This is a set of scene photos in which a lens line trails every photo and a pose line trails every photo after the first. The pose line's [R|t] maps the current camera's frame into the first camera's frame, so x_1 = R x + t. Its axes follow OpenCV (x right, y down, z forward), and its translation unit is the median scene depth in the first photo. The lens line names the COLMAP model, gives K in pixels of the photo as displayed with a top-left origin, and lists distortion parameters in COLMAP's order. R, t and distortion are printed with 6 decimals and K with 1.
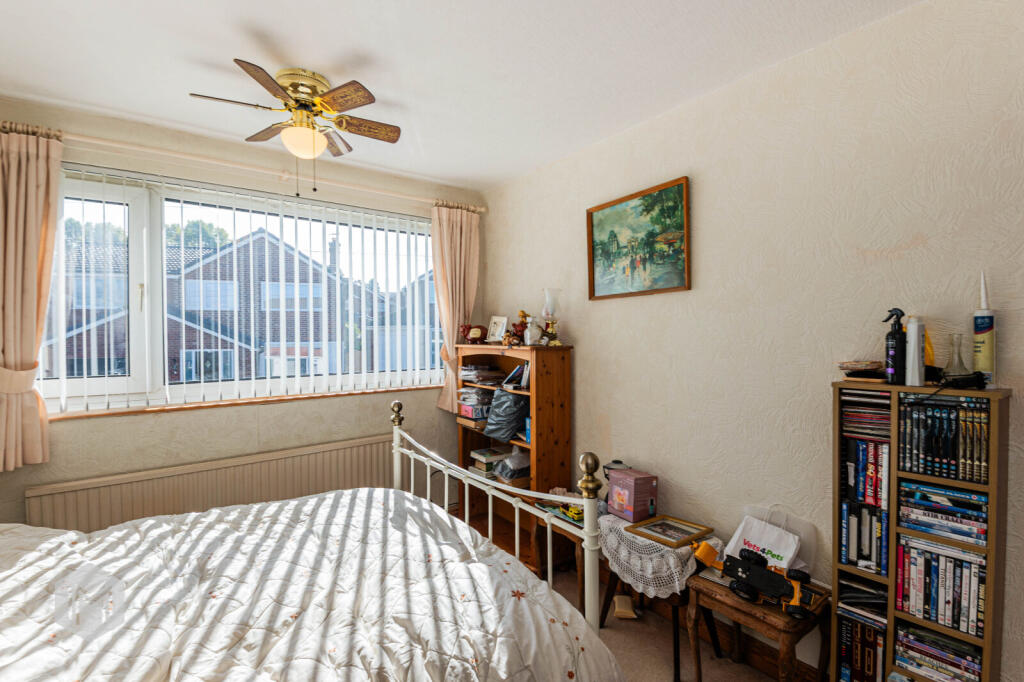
lens RADIAL K [[480.2, 0, 512.0], [0, 480.2, 341.0], [0, 0, 1]] dist [0.002062, -0.020660]
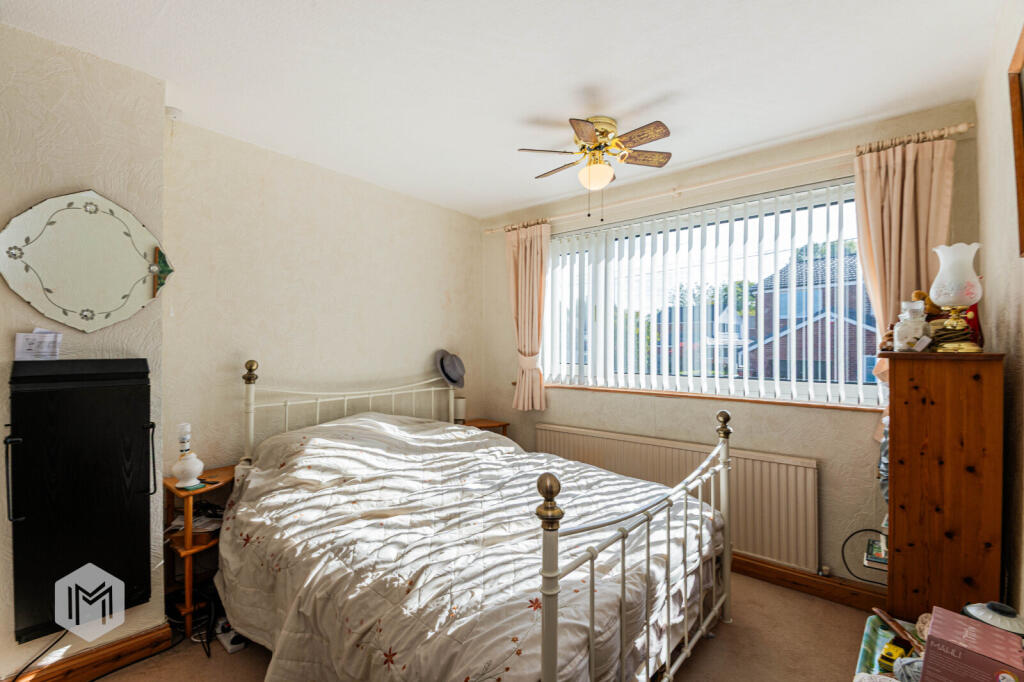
lens RADIAL K [[460.6, 0, 512.0], [0, 460.6, 341.0], [0, 0, 1]] dist [0.001643, -0.019145]
pose [[0.181275, 0.003225, -0.983427, 0.541225], [-0.007077, 0.999973, 0.001974, -0.001253], [0.983407, 0.006602, 0.181293, 0.468705]]
